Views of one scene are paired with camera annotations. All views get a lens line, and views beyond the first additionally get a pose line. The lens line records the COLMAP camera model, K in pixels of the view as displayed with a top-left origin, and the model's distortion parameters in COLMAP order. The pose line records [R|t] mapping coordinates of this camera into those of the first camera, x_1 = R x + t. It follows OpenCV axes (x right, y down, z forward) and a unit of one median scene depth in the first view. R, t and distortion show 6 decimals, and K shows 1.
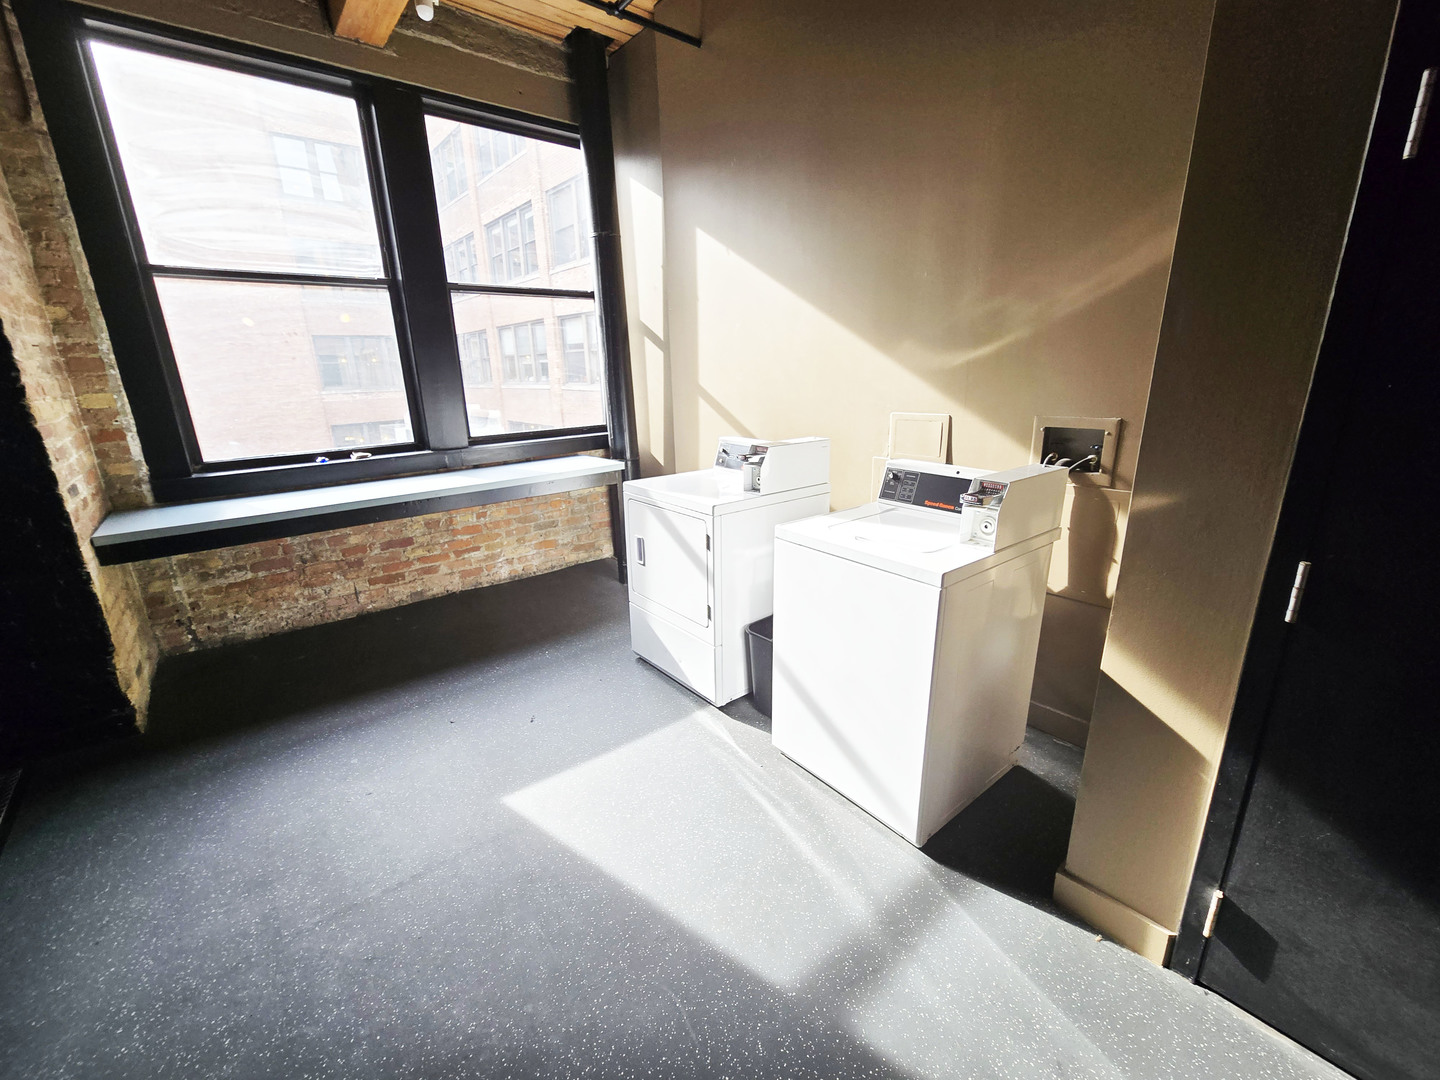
lens RADIAL K [[591.1, 0, 719.2], [0, 591.1, 540.0], [0, 0, 1]] dist [-0.001189, 0.000910]
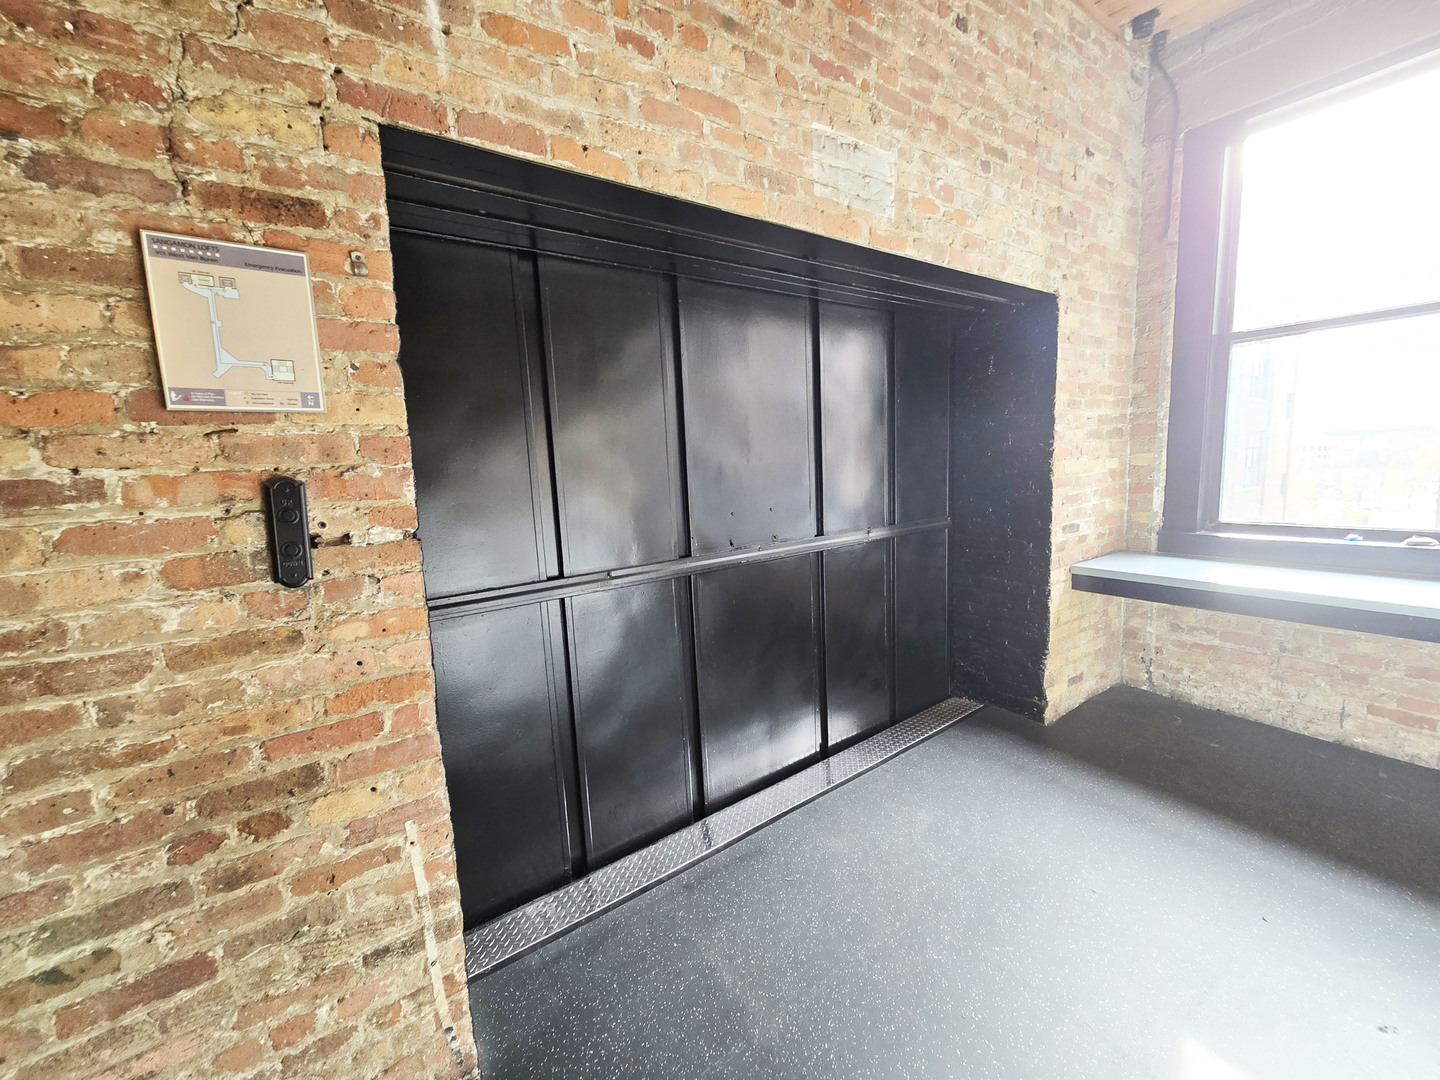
lens RADIAL K [[591.1, 0, 723.8], [0, 591.1, 538.0], [0, 0, 1]] dist [-0.001189, 0.000910]
pose [[-0.072184, 0.158516, -0.984714, 0.169238], [-0.238042, 0.956021, 0.171346, -0.074053], [0.968569, 0.246772, -0.031276, 0.222633]]
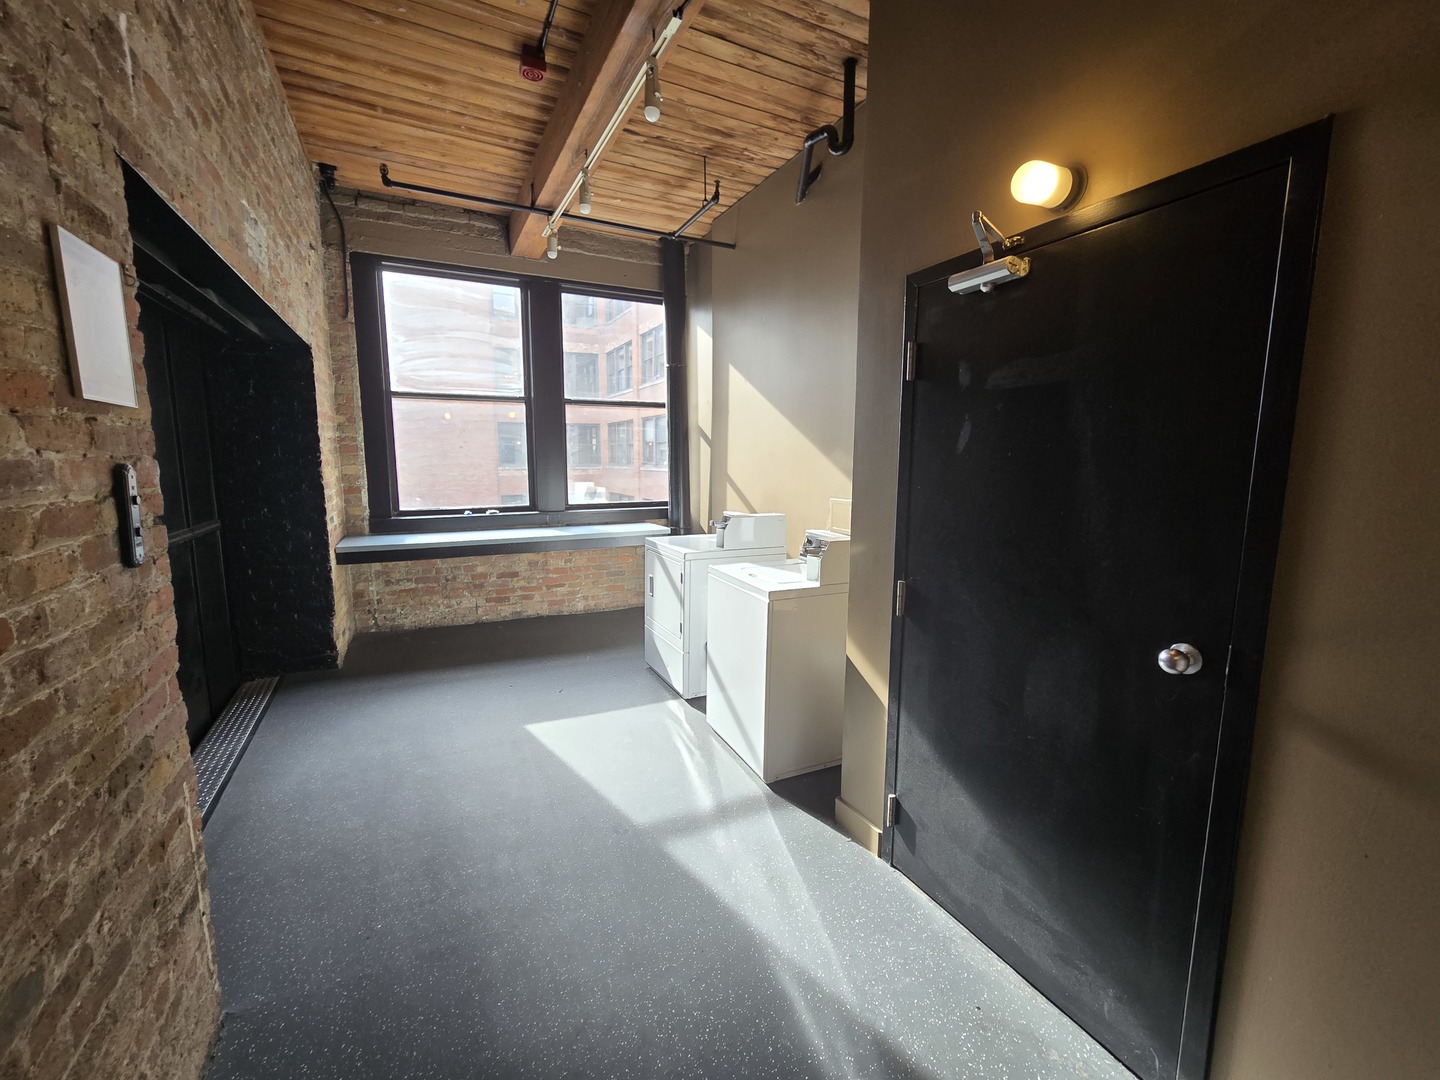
lens RADIAL K [[591.1, 0, 719.7], [0, 591.1, 541.4], [0, 0, 1]] dist [-0.001189, 0.000910]
pose [[0.973154, 0.062281, -0.221568, 0.291686], [-0.092456, 0.987386, -0.128534, 0.069862], [0.210768, 0.145568, 0.966637, -0.308409]]
